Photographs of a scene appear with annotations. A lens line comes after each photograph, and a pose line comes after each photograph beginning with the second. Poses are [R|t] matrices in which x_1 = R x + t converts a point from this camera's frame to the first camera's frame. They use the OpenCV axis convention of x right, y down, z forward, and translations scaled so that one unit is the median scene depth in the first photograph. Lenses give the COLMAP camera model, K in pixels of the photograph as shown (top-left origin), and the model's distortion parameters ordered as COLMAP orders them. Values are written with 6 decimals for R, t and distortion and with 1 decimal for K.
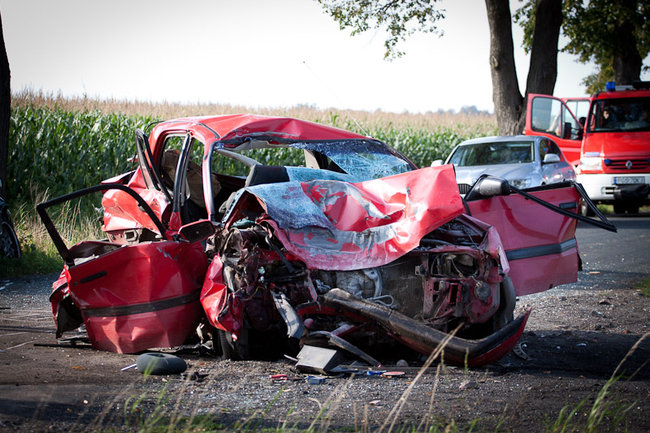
lens RADIAL K [[2688.8, 0, 324.9], [0, 2688.8, 216.4], [0, 0, 1]] dist [-0.096721, 0.000000]
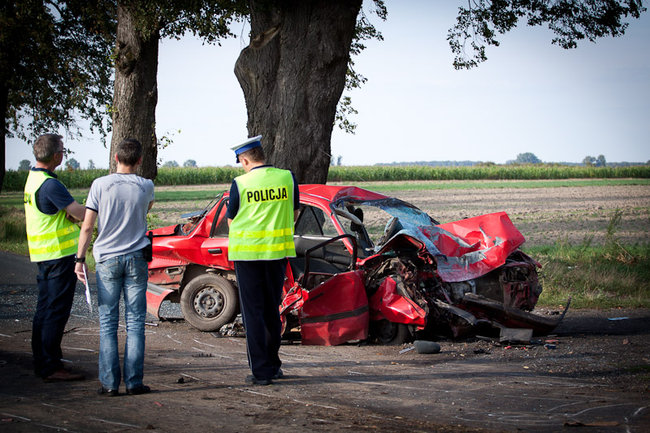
lens RADIAL K [[2117.8, 0, 327.1], [0, 2117.8, 214.8], [0, 0, 1]] dist [-0.152916, 0.000000]
pose [[0.827860, -0.043597, 0.559237, -0.748431], [0.048052, 0.998822, 0.006733, -0.031106], [-0.558872, 0.021298, 0.828980, 0.010914]]
